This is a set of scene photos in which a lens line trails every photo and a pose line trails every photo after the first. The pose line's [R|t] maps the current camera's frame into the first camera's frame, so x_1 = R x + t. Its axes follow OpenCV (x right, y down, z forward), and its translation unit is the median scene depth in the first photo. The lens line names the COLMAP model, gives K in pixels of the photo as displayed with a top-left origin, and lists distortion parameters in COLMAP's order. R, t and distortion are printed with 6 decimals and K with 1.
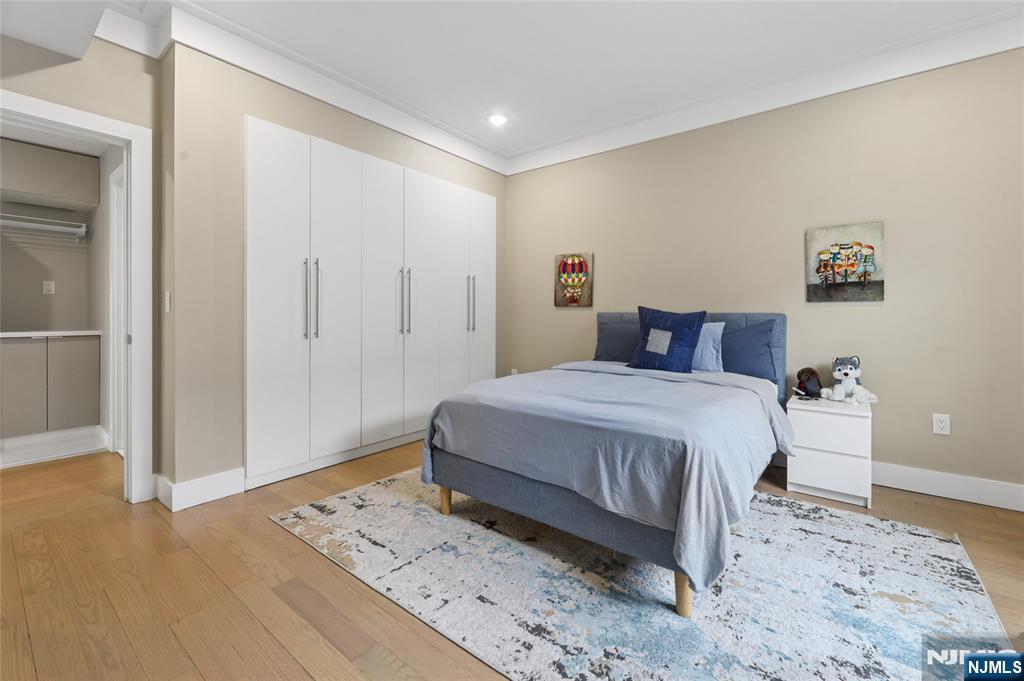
lens RADIAL K [[419.1, 0, 518.6], [0, 419.1, 321.5], [0, 0, 1]] dist [0.000370, -0.000050]
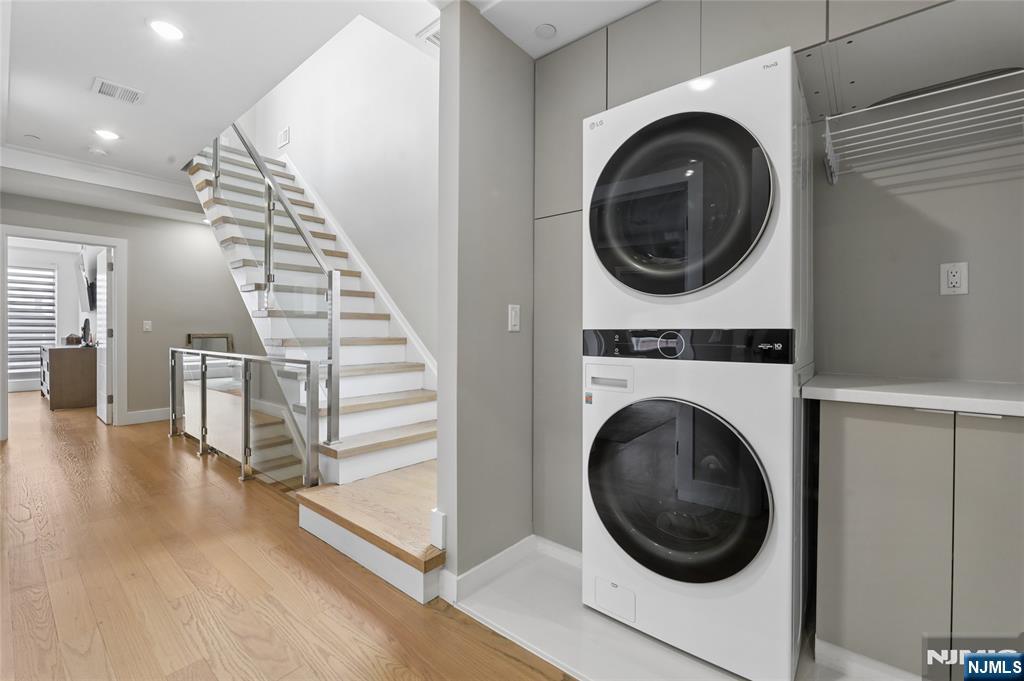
lens RADIAL K [[433.8, 0, 516.9], [0, 433.8, 330.7], [0, 0, 1]] dist [-0.000247, 0.000065]
pose [[-0.039418, 0.000883, -0.999222, -0.683997], [-0.018373, 0.999830, 0.001609, -0.022738], [0.999054, 0.018422, -0.039395, 0.594084]]
